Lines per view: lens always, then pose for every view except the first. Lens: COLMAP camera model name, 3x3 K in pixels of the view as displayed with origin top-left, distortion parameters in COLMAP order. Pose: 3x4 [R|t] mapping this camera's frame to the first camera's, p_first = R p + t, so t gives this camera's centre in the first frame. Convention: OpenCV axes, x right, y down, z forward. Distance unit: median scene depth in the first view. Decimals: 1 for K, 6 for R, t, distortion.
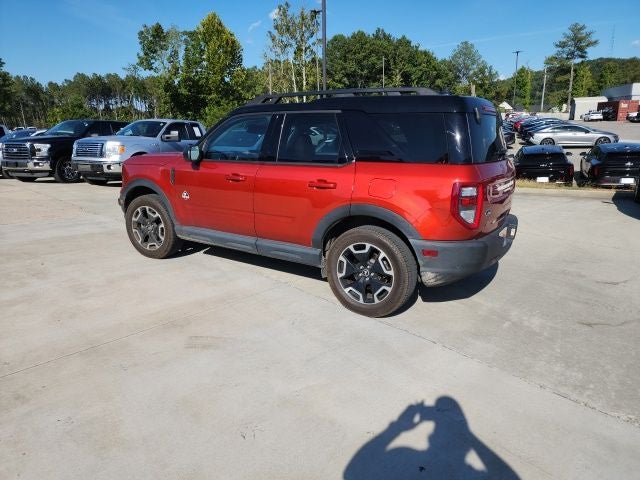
lens RADIAL K [[430.5, 0, 310.5], [0, 430.5, 237.5], [0, 0, 1]] dist [0.072426, -0.064081]
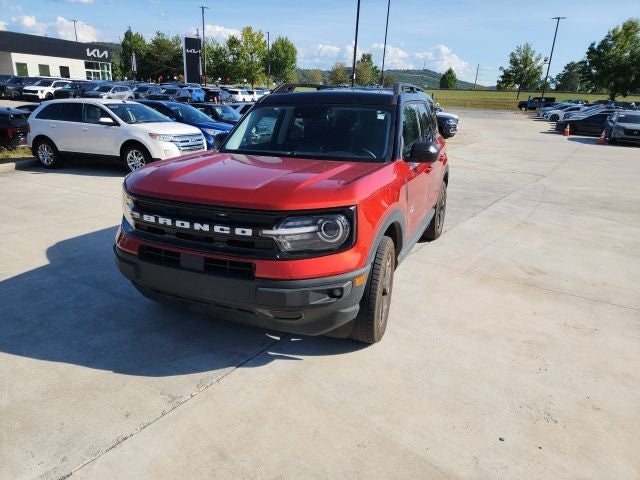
lens RADIAL K [[430.5, 0, 318.7], [0, 430.5, 240.4], [0, 0, 1]] dist [0.072426, -0.064081]
pose [[-0.184916, -0.306294, 0.933804, -0.334808], [0.212876, 0.915147, 0.342329, -0.115840], [-0.959422, 0.262086, -0.104022, 0.420481]]
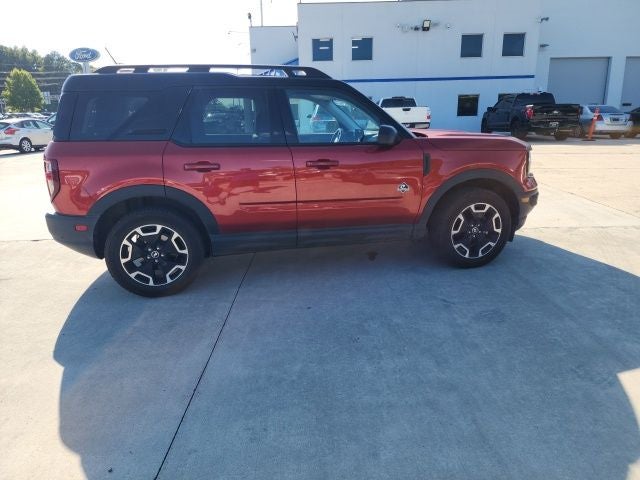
lens RADIAL K [[430.0, 0, 310.9], [0, 430.0, 228.6], [0, 0, 1]] dist [0.071290, -0.066821]
pose [[-0.720322, 0.186414, -0.668121, 0.212044], [-0.151700, 0.897556, 0.413981, -0.139994], [0.676848, 0.399554, -0.618250, 0.588834]]
